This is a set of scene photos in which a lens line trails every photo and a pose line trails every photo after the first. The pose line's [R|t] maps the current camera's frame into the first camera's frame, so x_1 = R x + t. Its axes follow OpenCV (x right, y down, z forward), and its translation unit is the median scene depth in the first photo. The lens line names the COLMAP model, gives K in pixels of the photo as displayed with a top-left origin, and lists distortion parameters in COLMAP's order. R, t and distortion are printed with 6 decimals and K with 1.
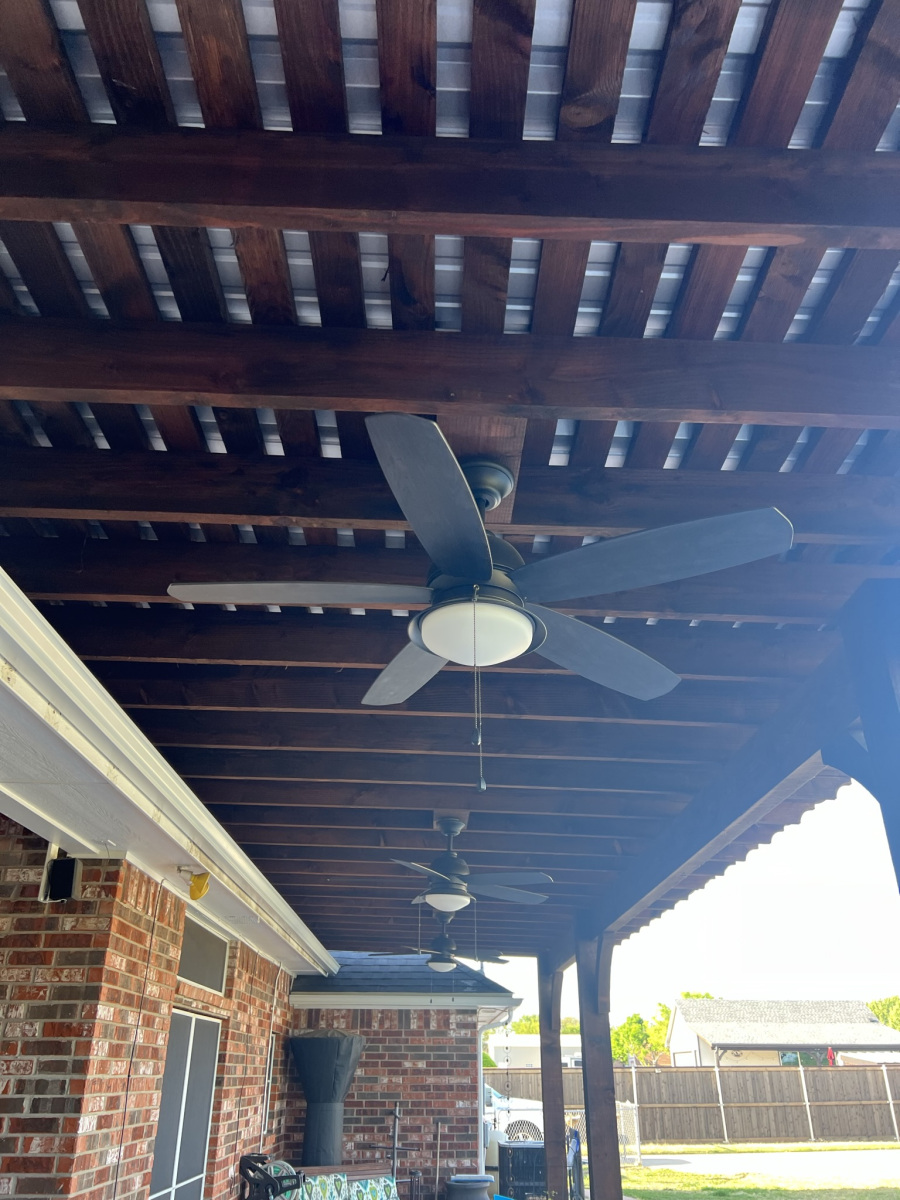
lens RADIAL K [[909.1, 0, 454.8], [0, 909.1, 607.5], [0, 0, 1]] dist [0.041669, -0.044599]
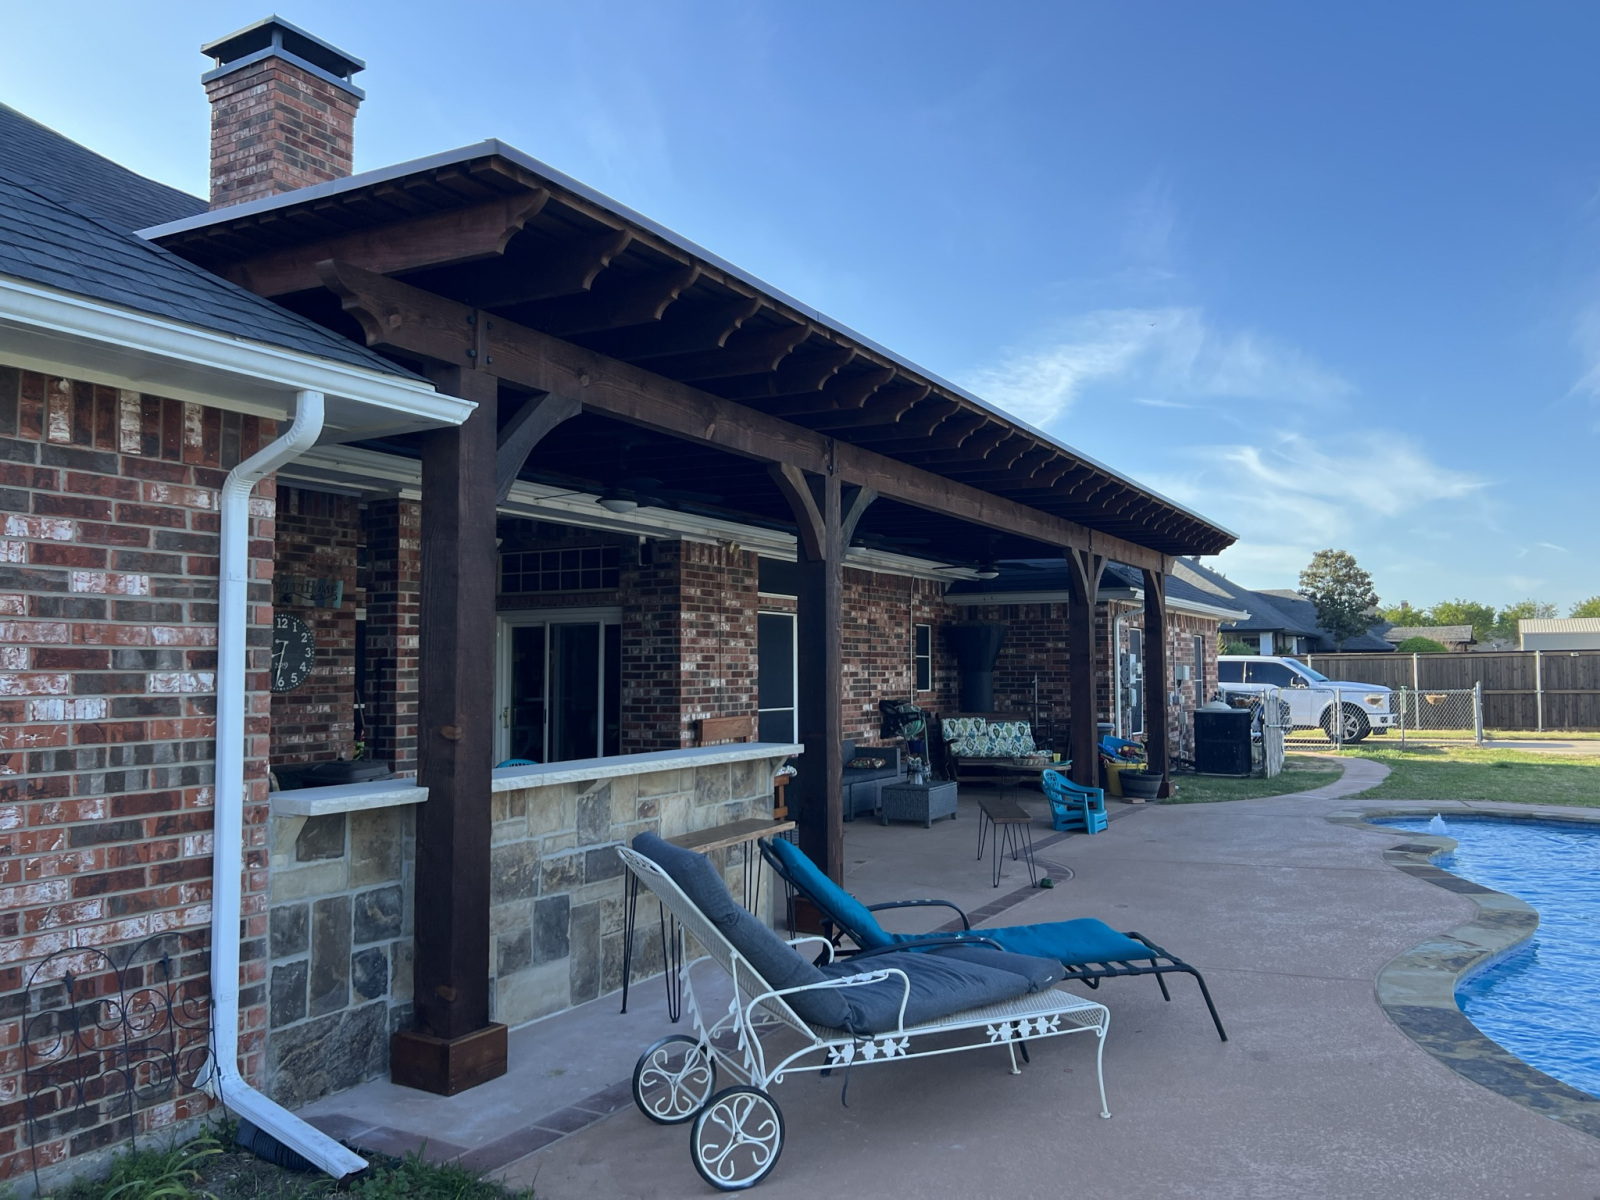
lens RADIAL K [[1212.1, 0, 799.9], [0, 1212.1, 593.6], [0, 0, 1]] dist [0.041669, -0.044599]
pose [[0.853084, -0.038497, -0.520352, 0.583111], [0.241137, 0.913474, 0.327747, -0.192443], [0.462711, -0.405072, 0.788553, -0.446308]]
